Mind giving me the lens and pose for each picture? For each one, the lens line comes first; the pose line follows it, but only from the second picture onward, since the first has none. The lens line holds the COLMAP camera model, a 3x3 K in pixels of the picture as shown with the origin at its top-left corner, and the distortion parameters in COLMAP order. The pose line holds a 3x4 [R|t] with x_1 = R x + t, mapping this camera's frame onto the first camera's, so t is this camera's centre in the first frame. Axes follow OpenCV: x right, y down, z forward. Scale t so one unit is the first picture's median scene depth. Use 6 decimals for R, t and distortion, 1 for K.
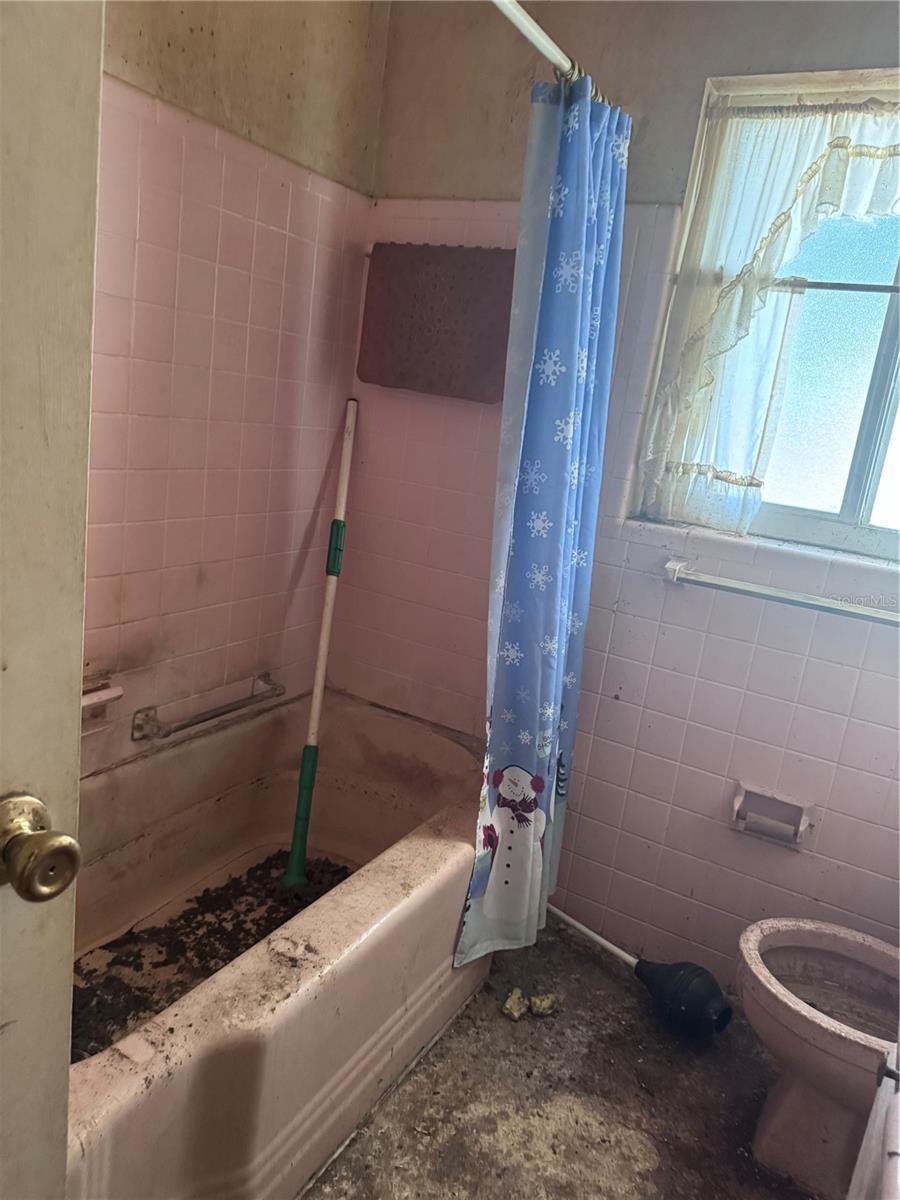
lens RADIAL K [[858.0, 0, 448.7], [0, 858.0, 611.5], [0, 0, 1]] dist [0.021571, -0.026588]
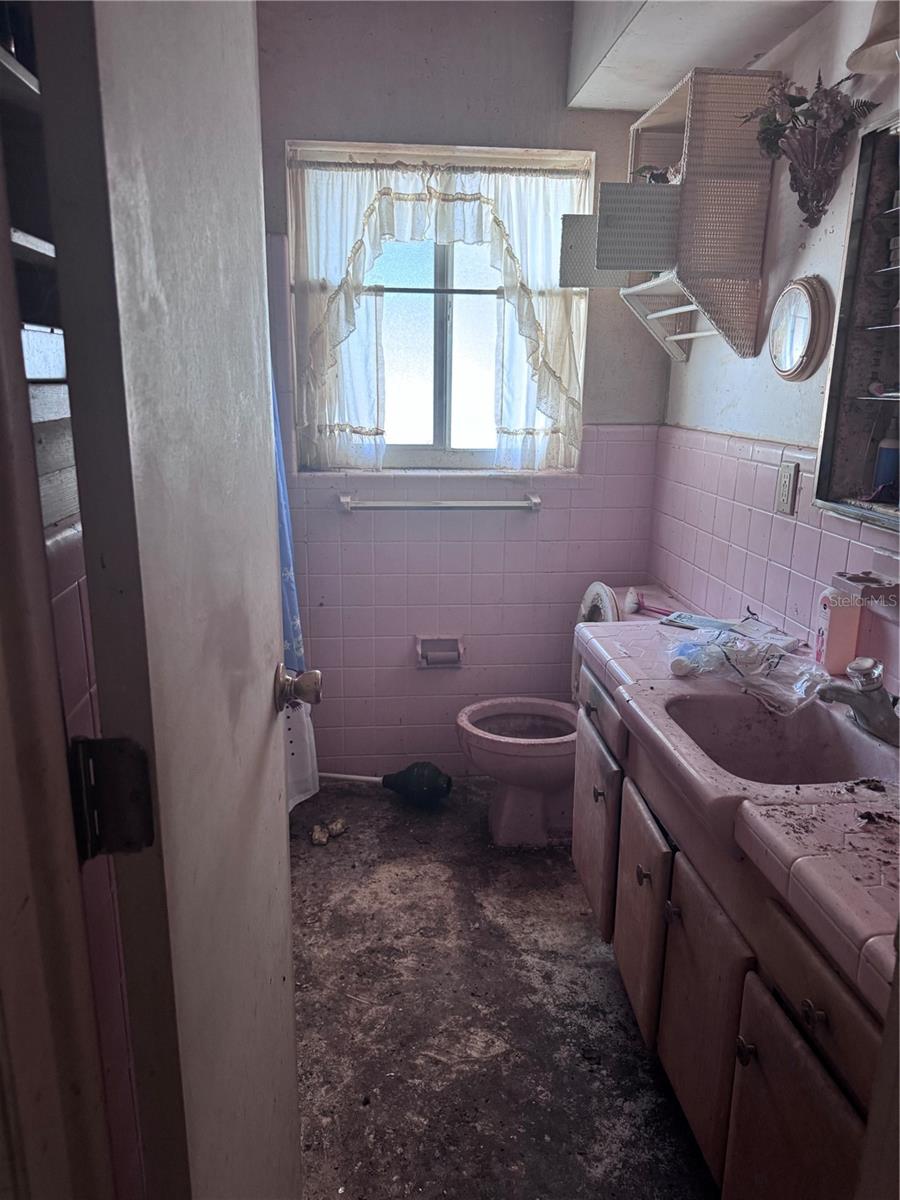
lens RADIAL K [[845.7, 0, 446.1], [0, 845.7, 616.5], [0, 0, 1]] dist [0.143929, -0.254614]
pose [[0.813809, -0.261918, 0.518761, -0.382998], [0.226322, 0.965040, 0.132197, -0.014925], [-0.535250, 0.009824, 0.844637, -0.267553]]
